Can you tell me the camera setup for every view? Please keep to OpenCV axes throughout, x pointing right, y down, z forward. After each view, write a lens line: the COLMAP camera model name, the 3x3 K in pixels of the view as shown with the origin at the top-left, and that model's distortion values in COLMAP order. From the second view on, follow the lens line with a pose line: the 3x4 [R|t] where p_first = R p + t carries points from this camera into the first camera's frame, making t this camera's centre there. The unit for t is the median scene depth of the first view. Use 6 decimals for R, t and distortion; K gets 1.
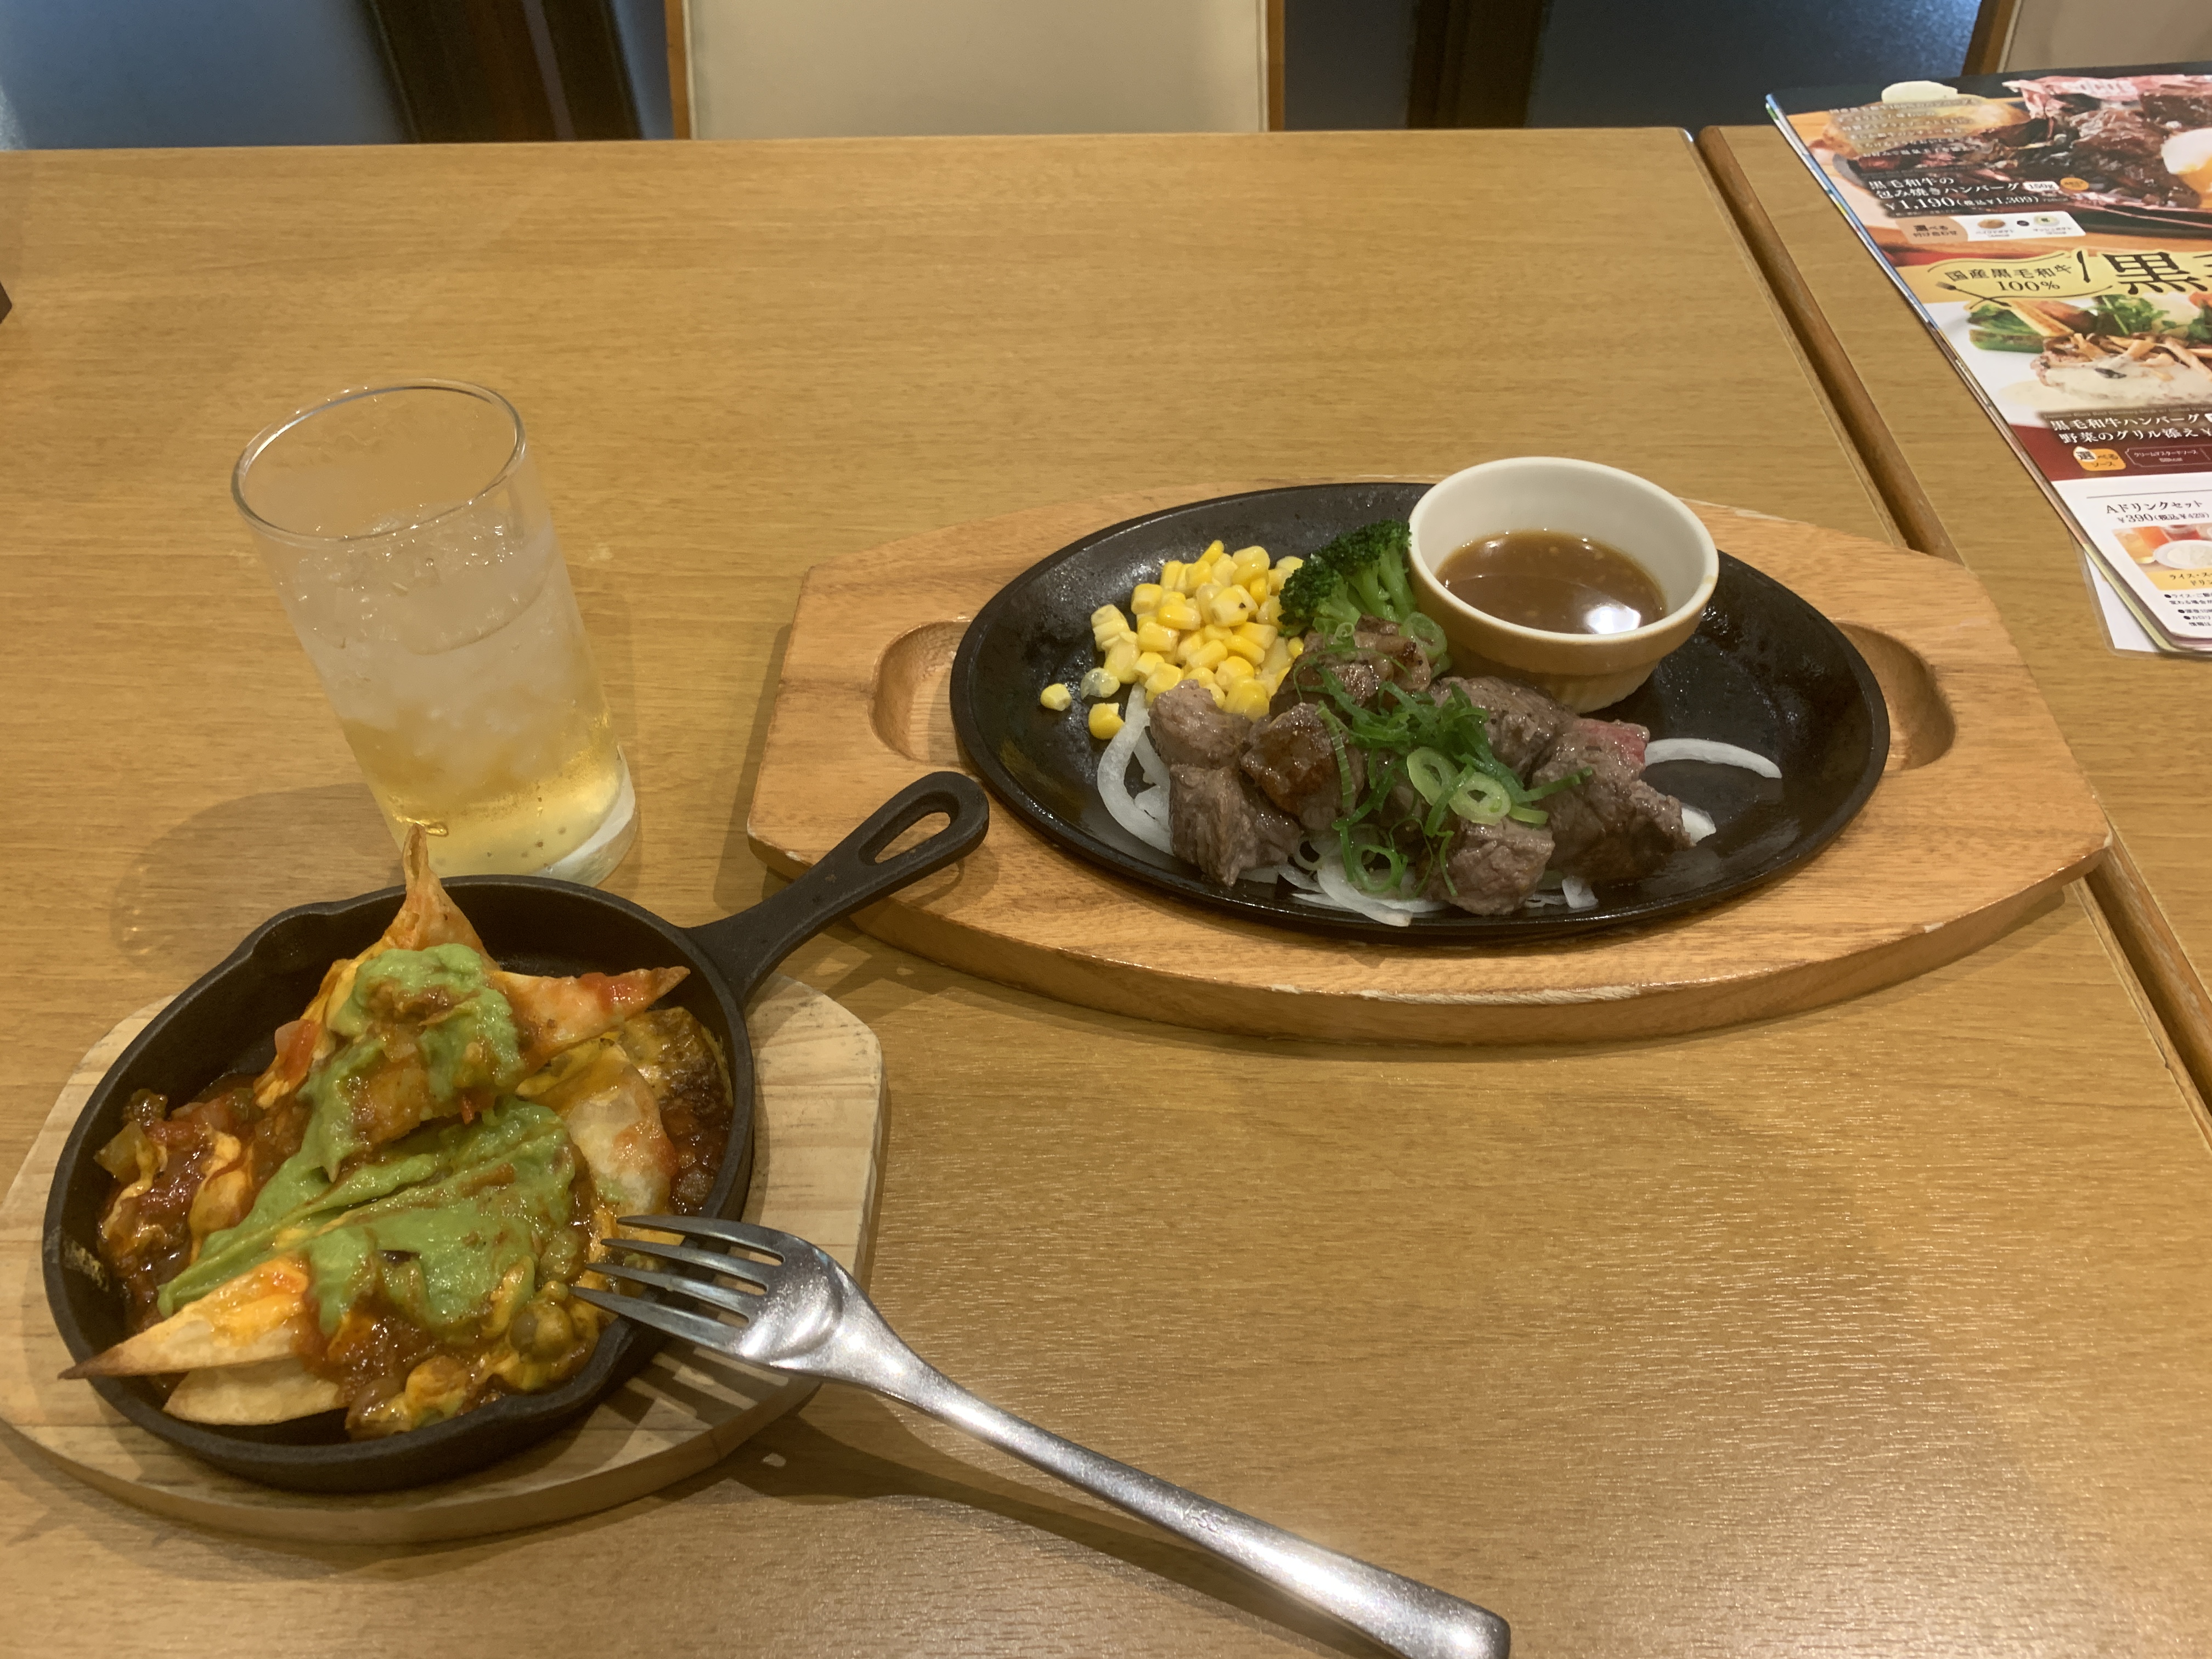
lens RADIAL K [[1829.8, 0, 1106.0], [0, 1829.8, 829.5], [0, 0, 1]] dist [0.296826, -0.783743]
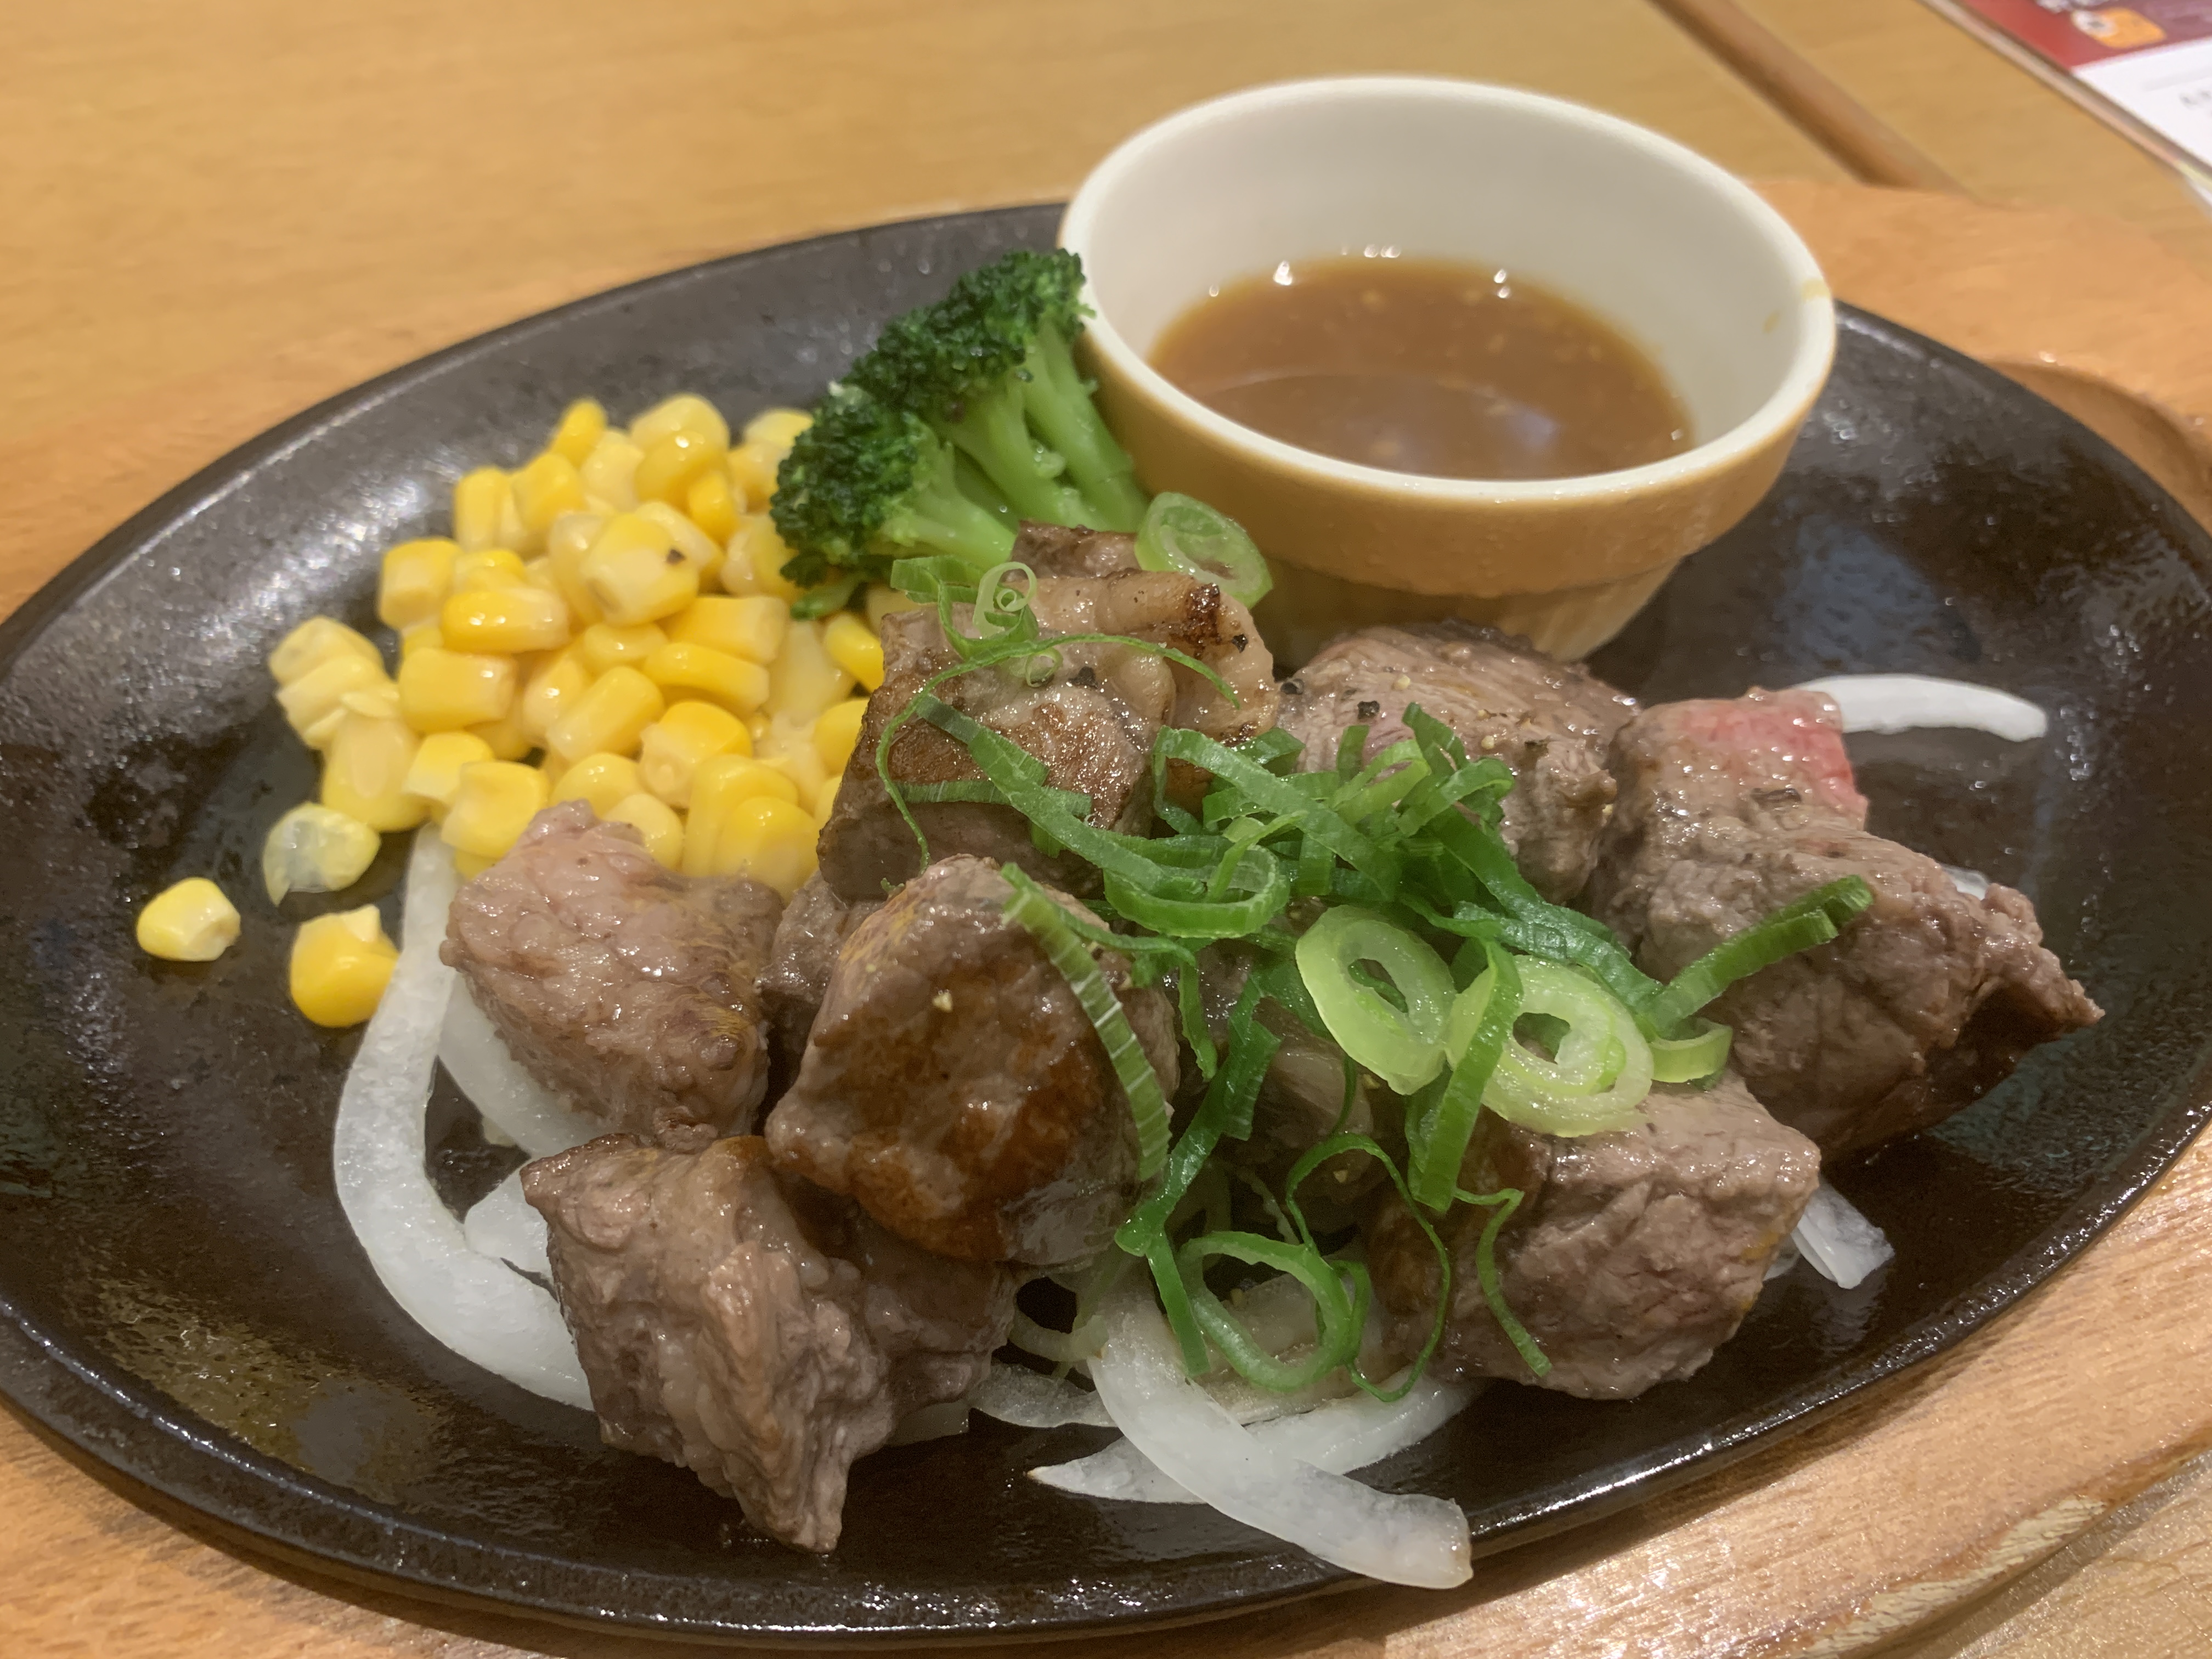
lens RADIAL K [[1817.7, 0, 1106.0], [0, 1817.7, 829.5], [0, 0, 1]] dist [0.061905, -0.164418]
pose [[0.947324, -0.221889, 0.230960, 0.061502], [0.207979, 0.974584, 0.083247, -0.084138], [-0.243562, -0.030827, 0.969395, 0.649977]]
